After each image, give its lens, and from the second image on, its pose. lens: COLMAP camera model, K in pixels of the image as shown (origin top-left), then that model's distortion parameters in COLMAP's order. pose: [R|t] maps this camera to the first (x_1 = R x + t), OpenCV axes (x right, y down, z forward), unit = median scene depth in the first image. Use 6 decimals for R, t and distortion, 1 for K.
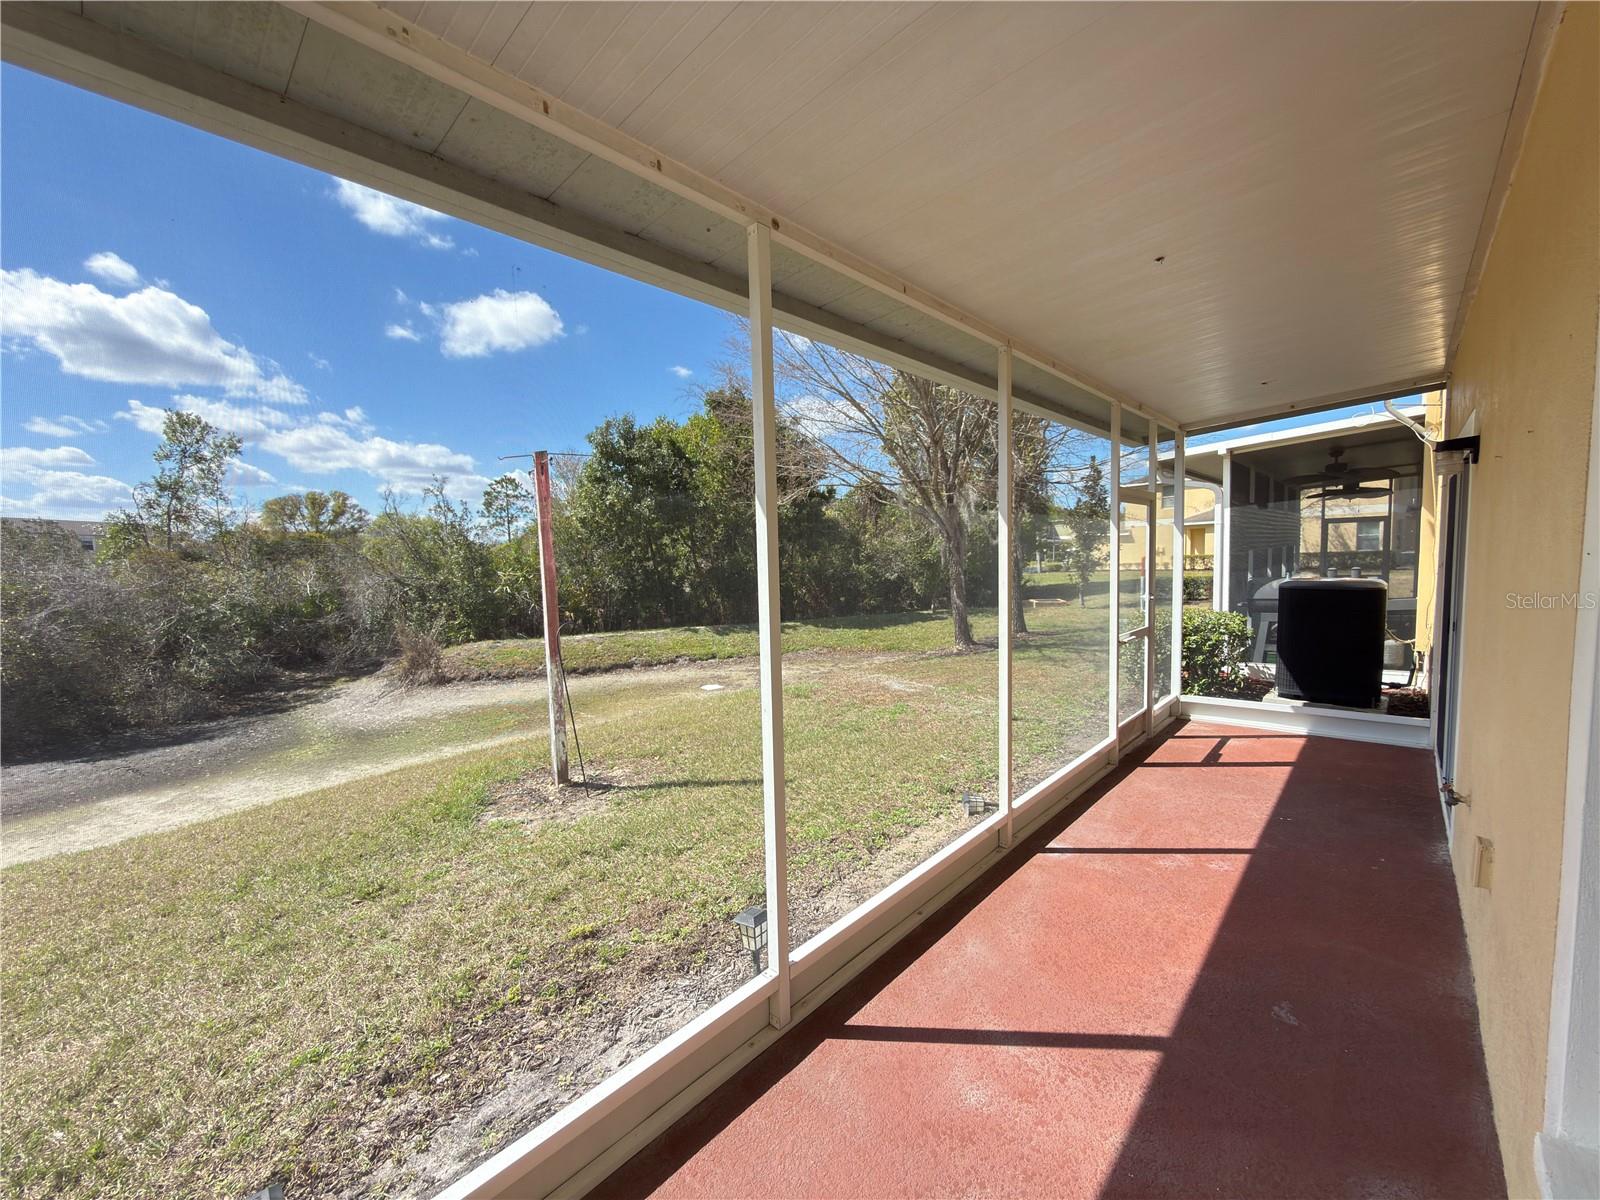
lens RADIAL K [[640.6, 0, 799.6], [0, 640.6, 596.7], [0, 0, 1]] dist [-0.000311, 0.000018]
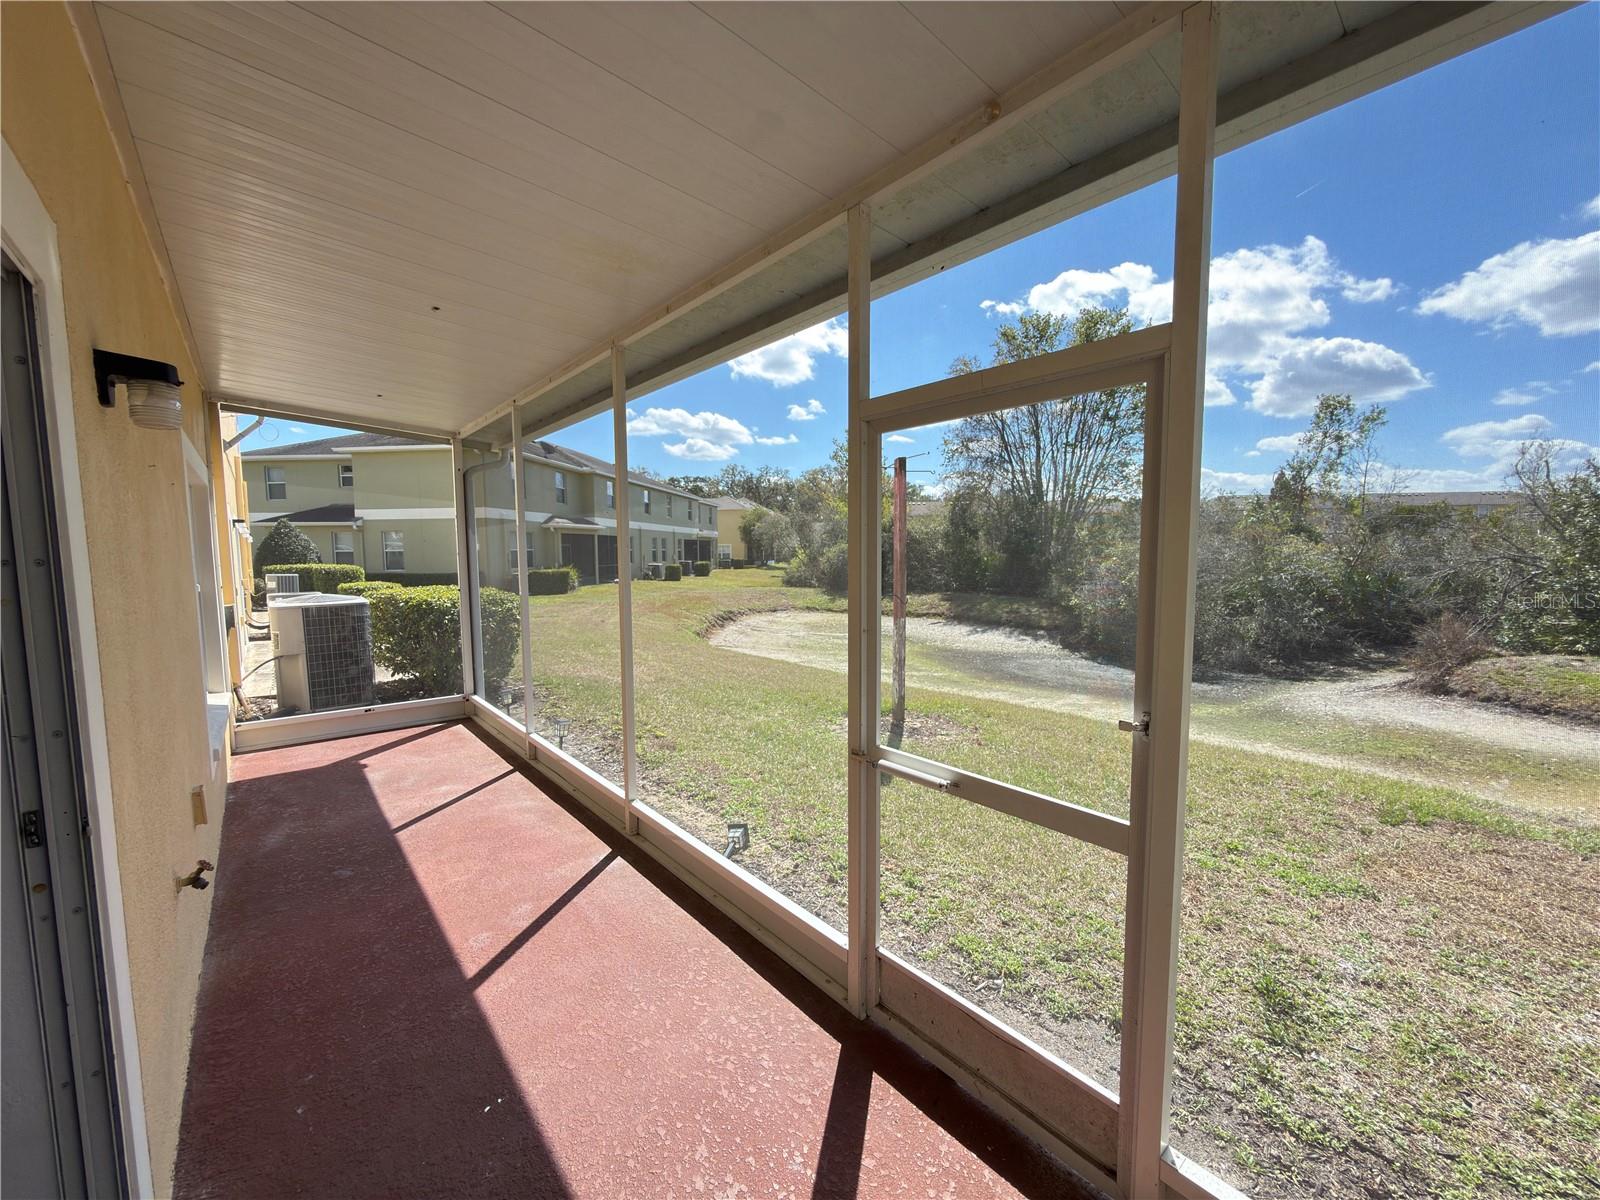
lens RADIAL K [[644.5, 0, 798.7], [0, 644.5, 606.5], [0, 0, 1]] dist [-0.002628, -0.000261]
pose [[-0.124638, 0.109028, -0.986194, 1.272621], [-0.045796, 0.992253, 0.115486, -0.102600], [0.991145, 0.059557, -0.118679, 1.375686]]
